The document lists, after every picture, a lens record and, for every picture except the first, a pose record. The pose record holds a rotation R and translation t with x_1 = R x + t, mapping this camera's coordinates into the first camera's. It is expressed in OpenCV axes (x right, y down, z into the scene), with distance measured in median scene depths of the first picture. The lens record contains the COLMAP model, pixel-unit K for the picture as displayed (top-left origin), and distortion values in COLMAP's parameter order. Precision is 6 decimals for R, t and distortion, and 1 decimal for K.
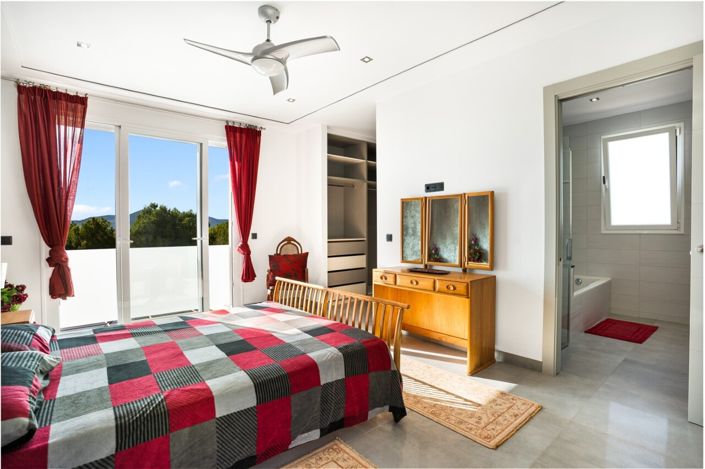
lens RADIAL K [[337.4, 0, 352.5], [0, 337.4, 234.5], [0, 0, 1]] dist [-0.022998, 0.000568]
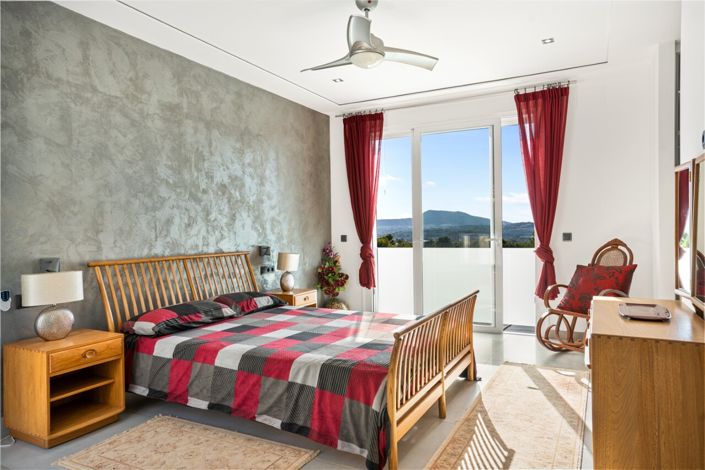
lens RADIAL K [[458.9, 0, 352.5], [0, 458.9, 235.0], [0, 0, 1]] dist [-0.027908, -0.000376]
pose [[0.381201, 0.005219, -0.924478, 0.523535], [-0.004312, 0.999983, 0.003868, -0.000902], [0.924482, 0.002512, 0.381217, 0.269169]]
